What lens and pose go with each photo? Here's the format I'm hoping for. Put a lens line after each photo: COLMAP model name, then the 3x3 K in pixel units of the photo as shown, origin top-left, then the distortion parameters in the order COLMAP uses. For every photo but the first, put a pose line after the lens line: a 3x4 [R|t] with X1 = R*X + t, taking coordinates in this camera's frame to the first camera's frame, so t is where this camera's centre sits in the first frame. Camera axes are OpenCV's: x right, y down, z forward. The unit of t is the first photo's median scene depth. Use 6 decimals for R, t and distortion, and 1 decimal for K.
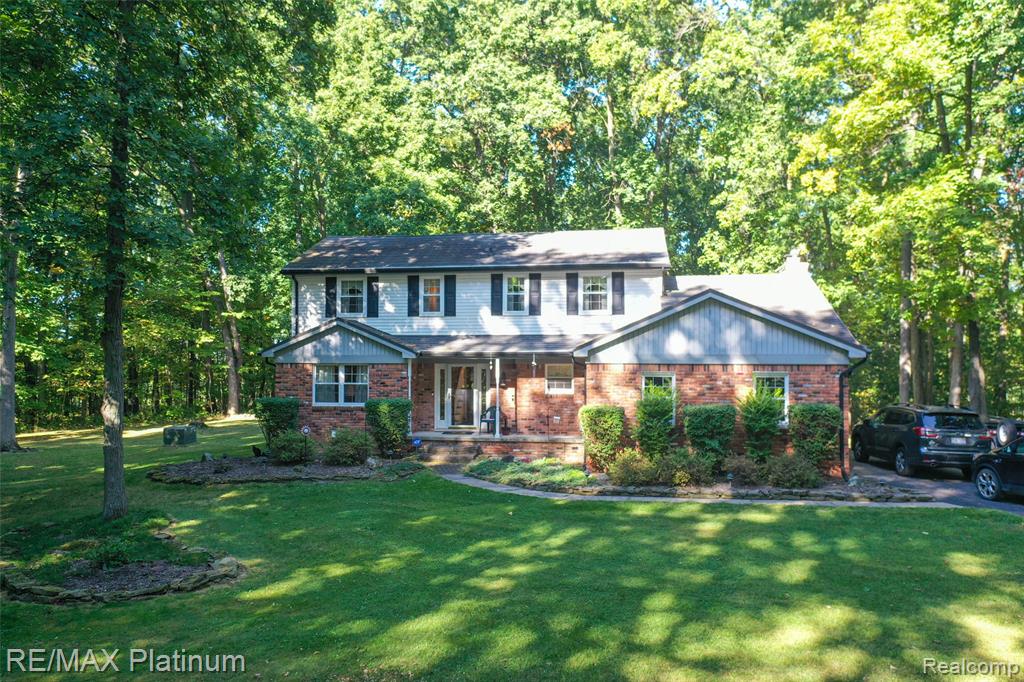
lens RADIAL K [[817.5, 0, 511.3], [0, 817.5, 345.3], [0, 0, 1]] dist [0.002163, 0.004677]
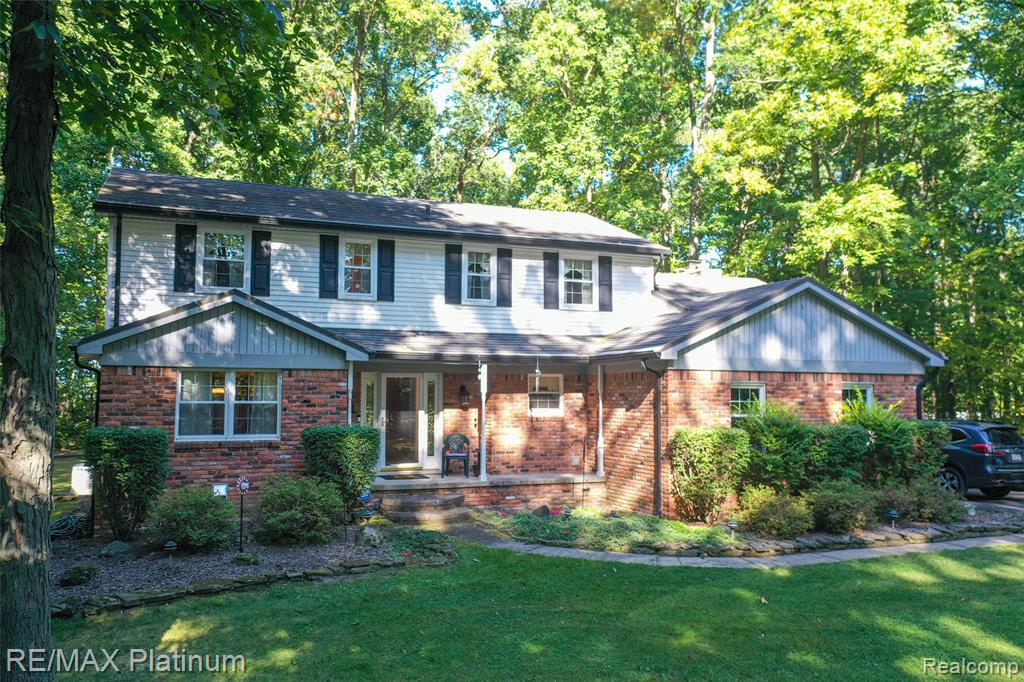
lens RADIAL K [[817.5, 0, 510.4], [0, 817.5, 339.3], [0, 0, 1]] dist [0.002163, 0.004677]
pose [[0.854367, 0.036989, 0.518352, -0.340040], [-0.011795, 0.998587, -0.051817, 0.029353], [-0.519536, 0.038157, 0.853596, 0.388421]]
